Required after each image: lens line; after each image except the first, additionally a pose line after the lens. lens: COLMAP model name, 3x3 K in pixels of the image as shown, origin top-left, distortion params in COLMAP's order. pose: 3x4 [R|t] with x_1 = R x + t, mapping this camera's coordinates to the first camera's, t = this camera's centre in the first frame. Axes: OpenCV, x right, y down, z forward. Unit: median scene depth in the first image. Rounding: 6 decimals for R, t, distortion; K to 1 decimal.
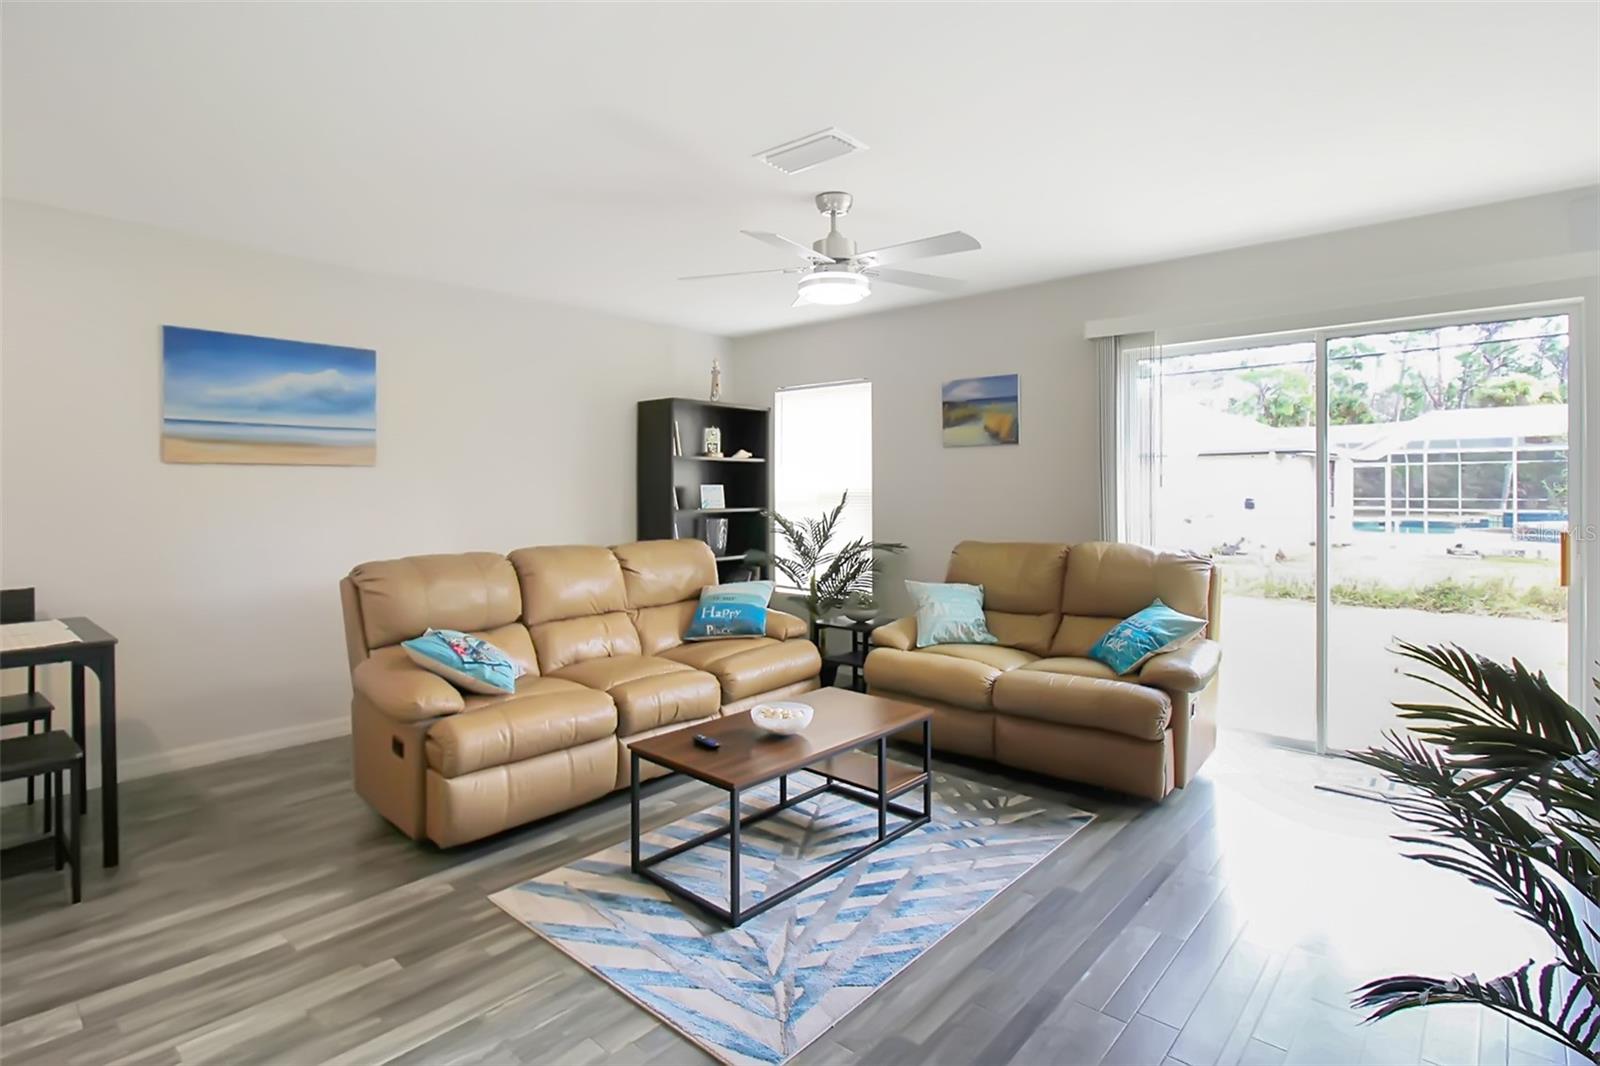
lens RADIAL K [[839.2, 0, 779.8], [0, 839.2, 503.8], [0, 0, 1]] dist [0.001798, -0.009219]
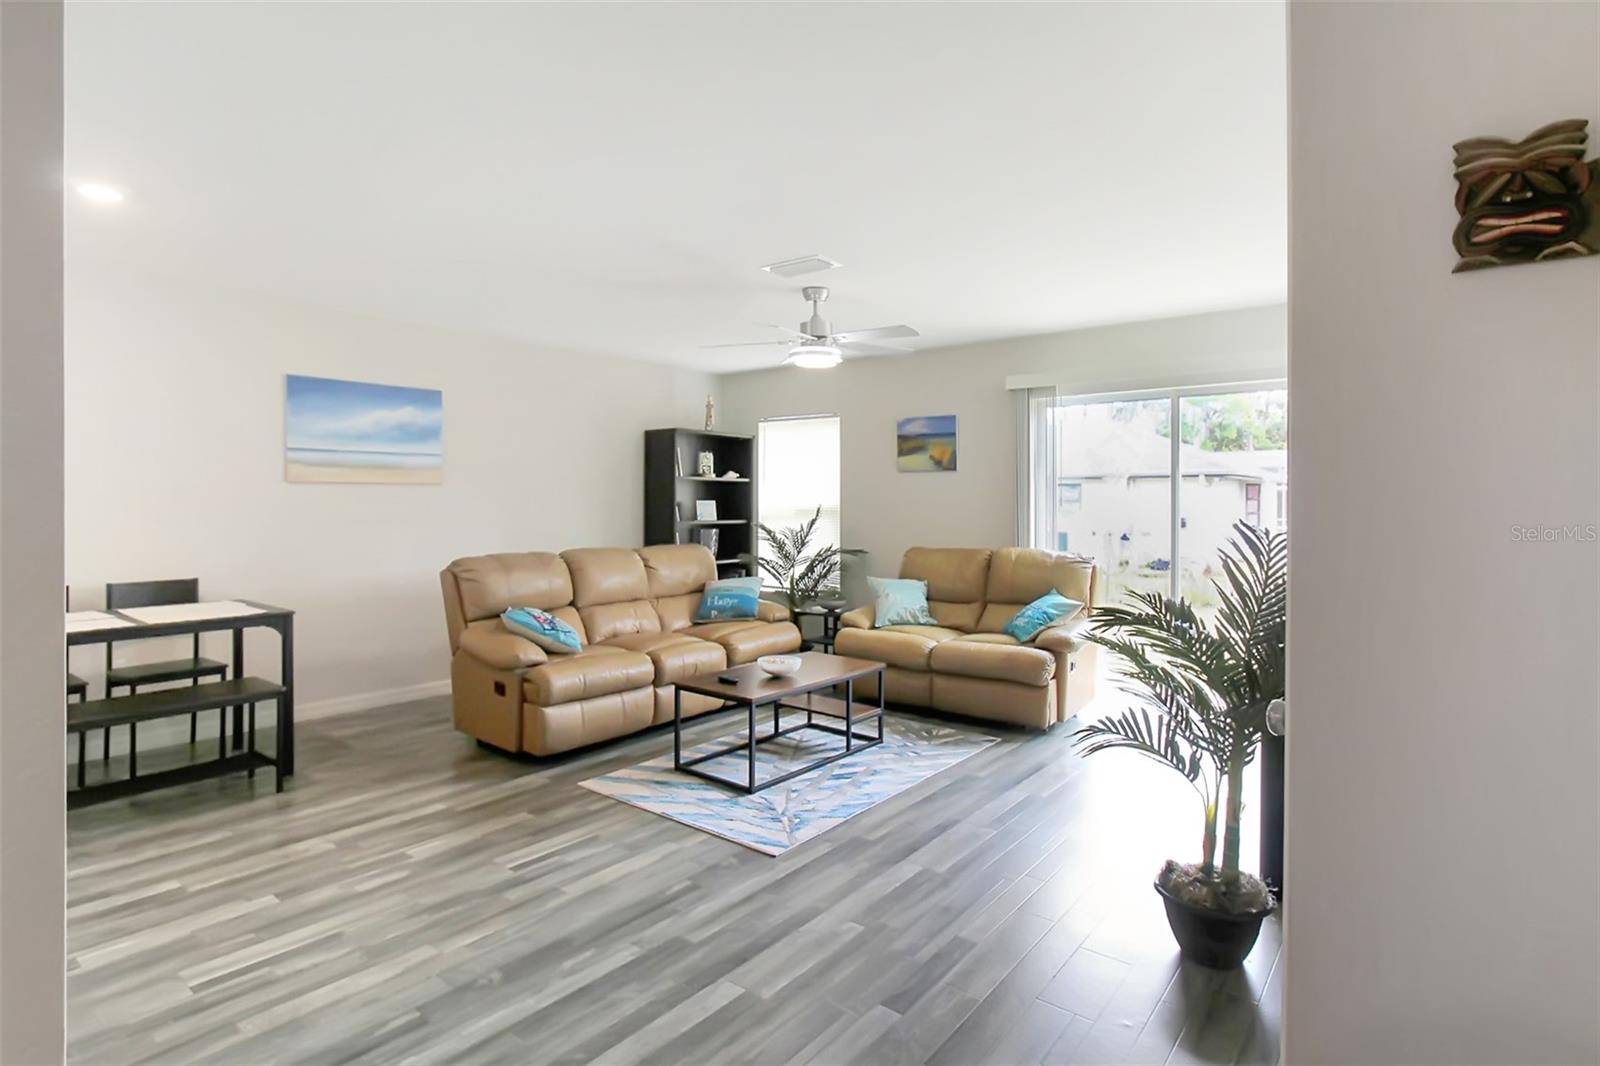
lens RADIAL K [[839.2, 0, 797.8], [0, 839.2, 510.2], [0, 0, 1]] dist [0.001798, -0.009219]
pose [[0.997966, 0.007378, 0.063323, -0.044835], [-0.006605, 0.999901, -0.012409, 0.007735], [-0.063409, 0.011966, 0.997916, -0.330359]]
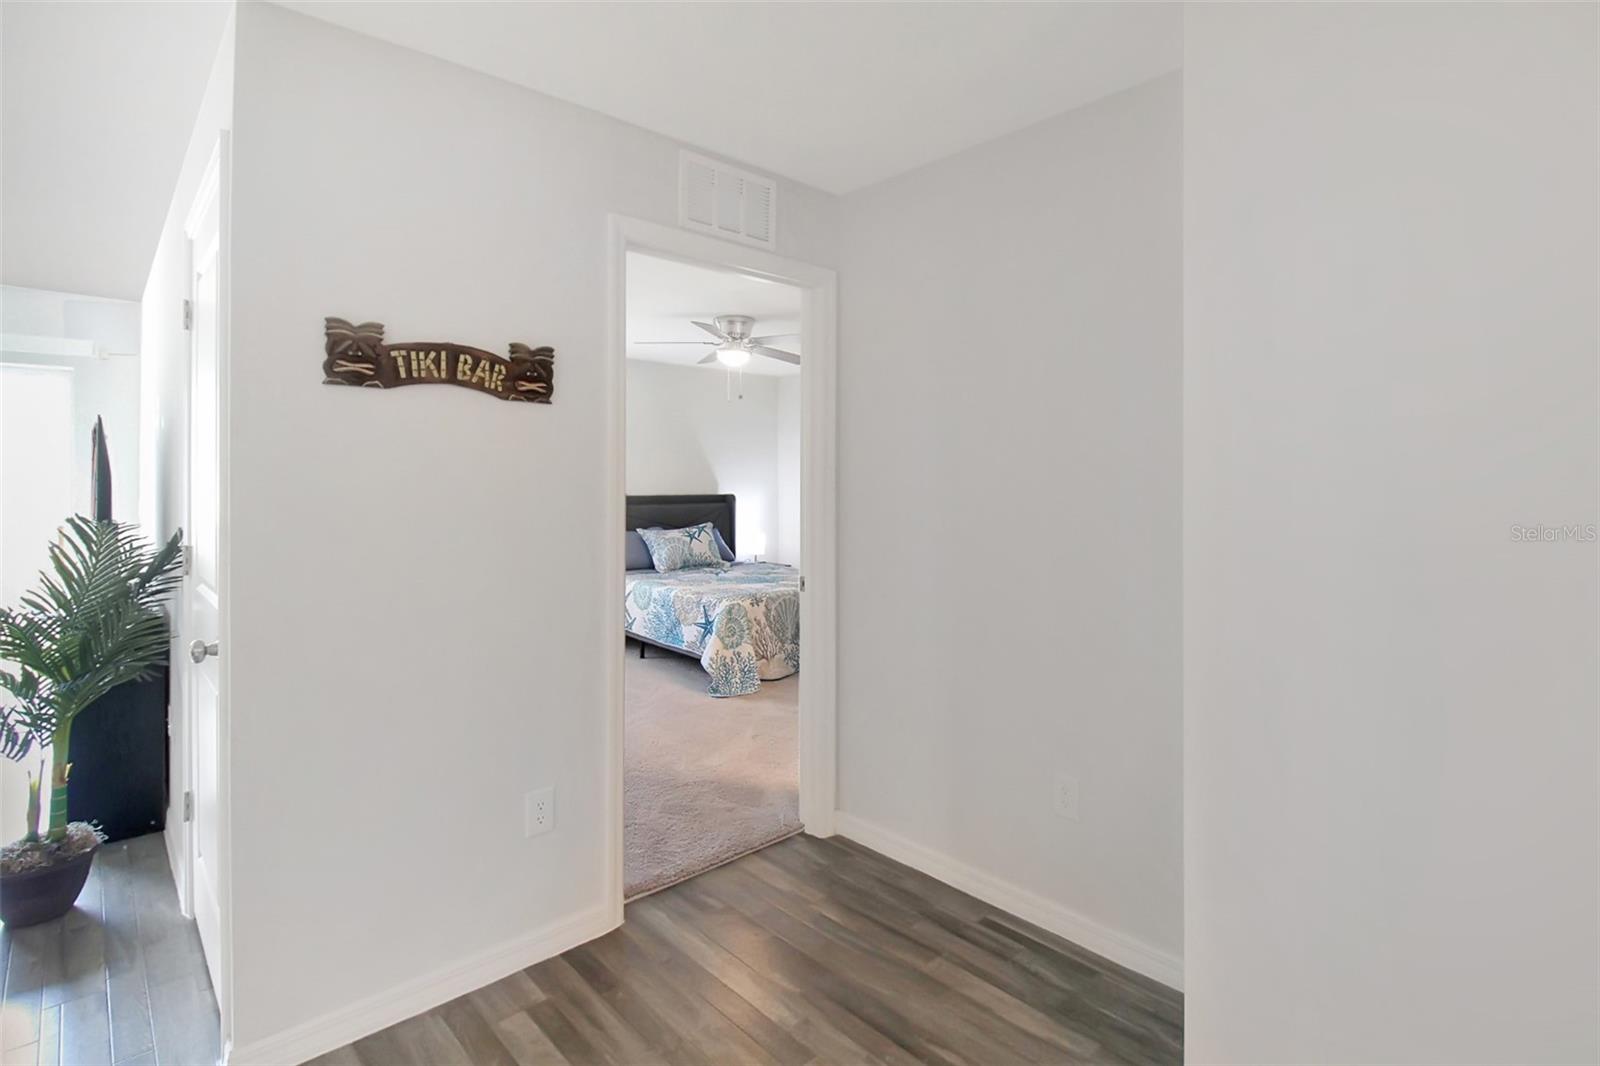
lens RADIAL K [[764.4, 0, 812.1], [0, 764.4, 471.0], [0, 0, 1]] dist [0.000315, -0.009111]
pose [[0.084240, 0.017591, 0.996290, -0.264289], [0.022167, 0.999564, -0.019523, -0.006149], [-0.996199, 0.023729, 0.083813, -0.412371]]
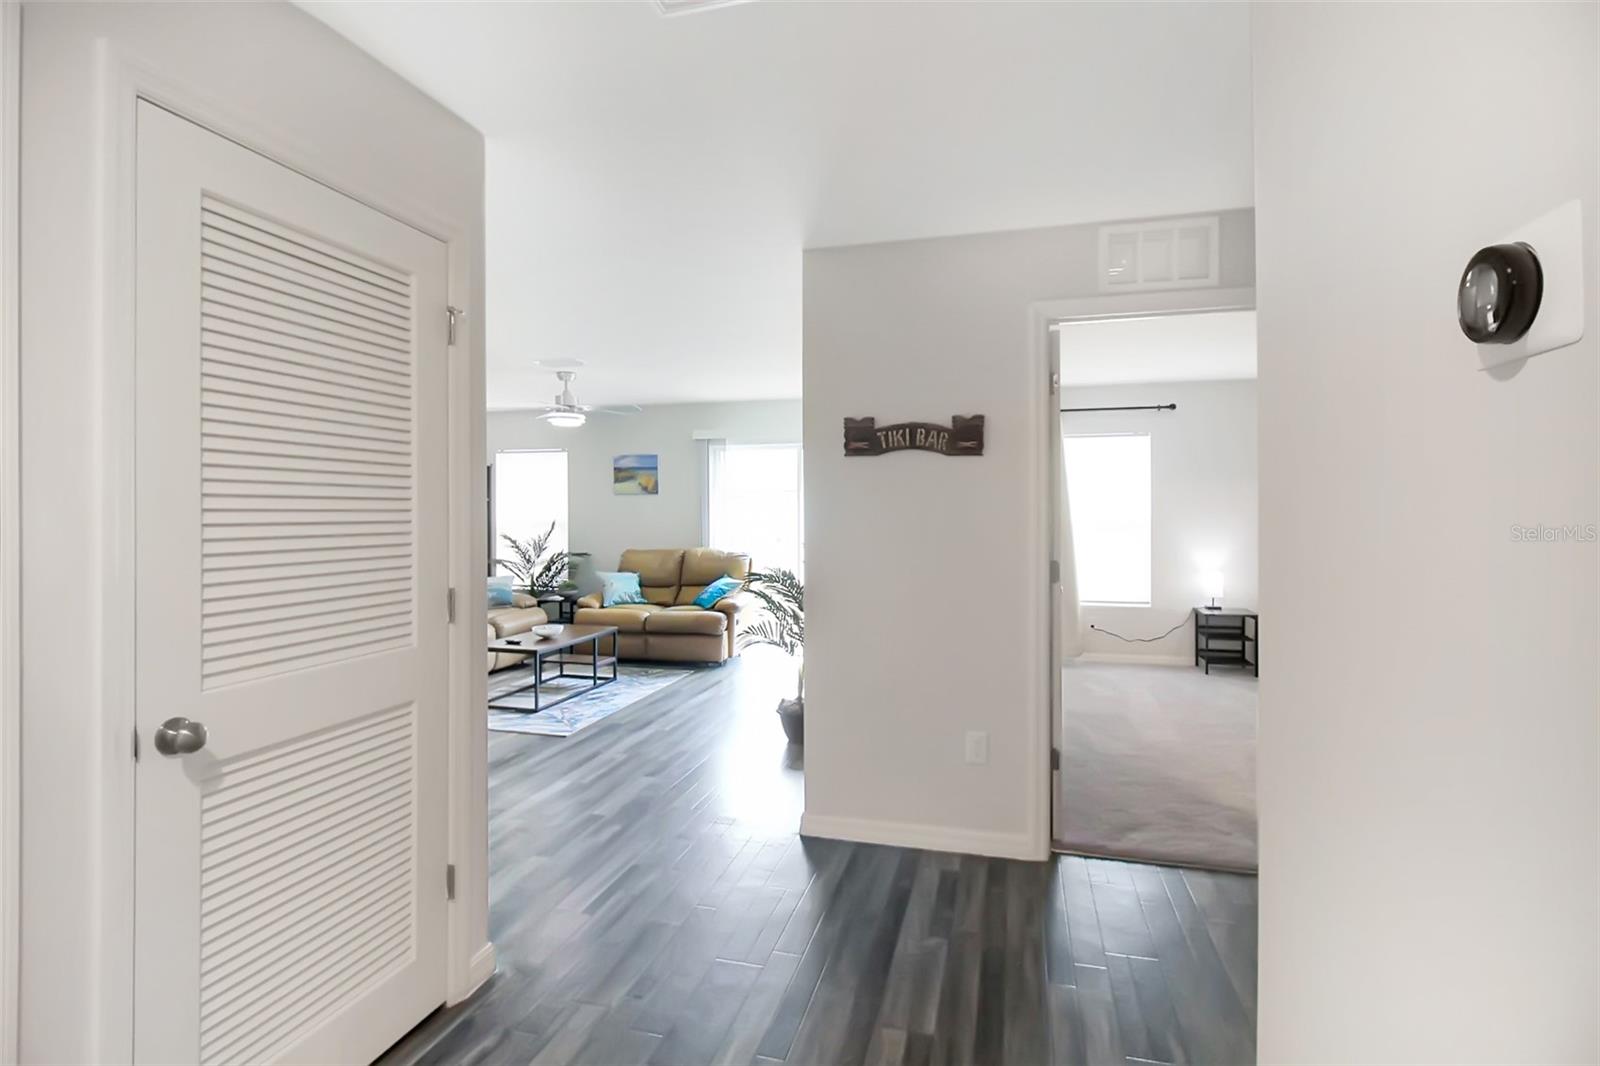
lens RADIAL K [[764.4, 0, 827.9], [0, 764.4, 485.5], [0, 0, 1]] dist [0.000315, -0.009111]
pose [[0.879862, 0.015078, 0.474989, -0.228324], [0.011125, 0.998569, -0.052305, -0.000683], [-0.475098, 0.051306, 0.878436, -0.804863]]
